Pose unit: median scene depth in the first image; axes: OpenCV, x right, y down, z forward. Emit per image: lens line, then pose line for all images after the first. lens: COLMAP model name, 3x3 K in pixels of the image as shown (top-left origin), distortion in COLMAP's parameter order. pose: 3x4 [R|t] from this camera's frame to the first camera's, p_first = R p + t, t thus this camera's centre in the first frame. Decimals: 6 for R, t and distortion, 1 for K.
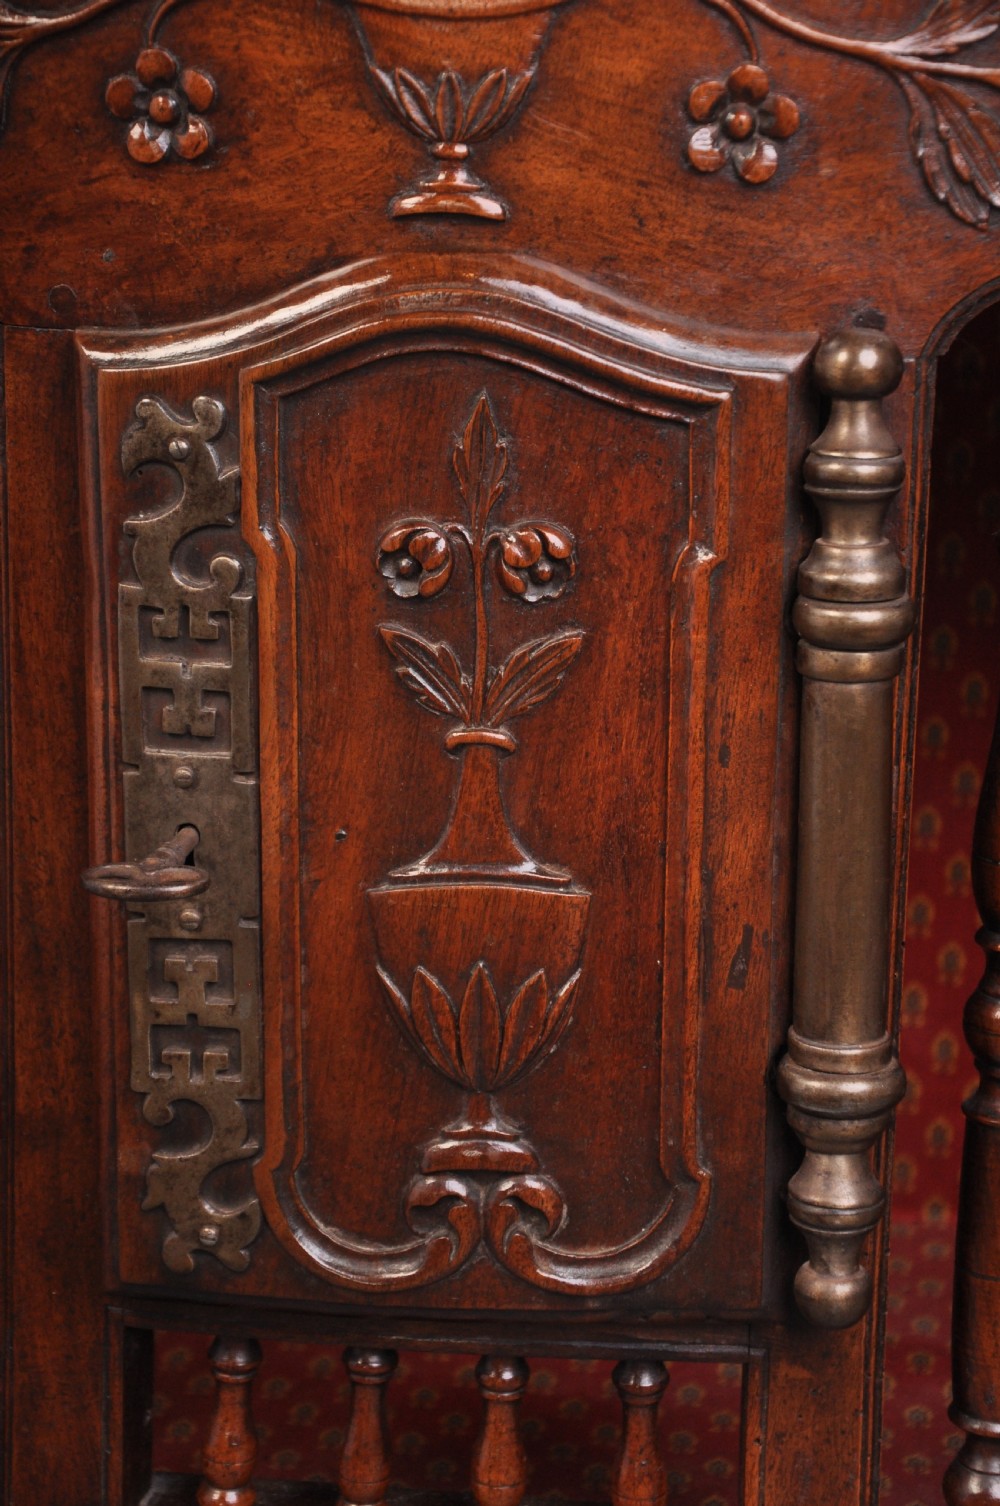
lens RADIAL K [[3682.5, 0, 518.3], [0, 3682.5, 791.9], [0, 0, 1]] dist [0.426010, 0.000000]
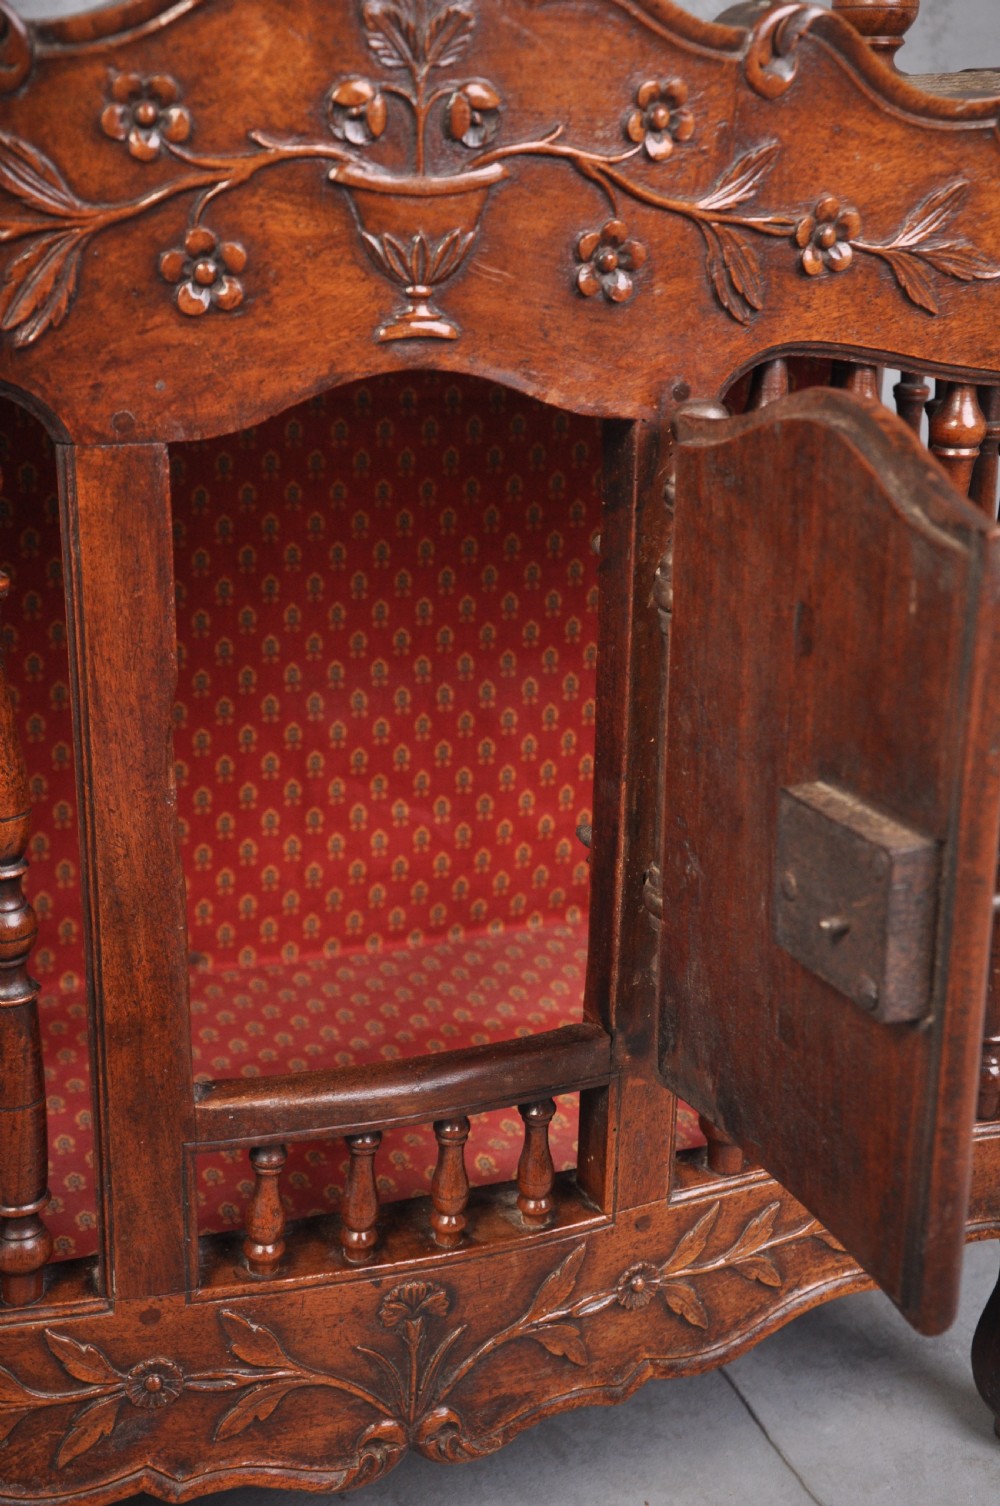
lens RADIAL K [[2101.4, 0, 500.1], [0, 2101.4, 762.5], [0, 0, 1]] dist [0.120340, 0.000000]
pose [[0.888809, -0.156040, 0.430895, -0.348623], [0.117912, 0.986458, 0.114010, -0.084172], [-0.442850, -0.050526, 0.895171, 0.273055]]
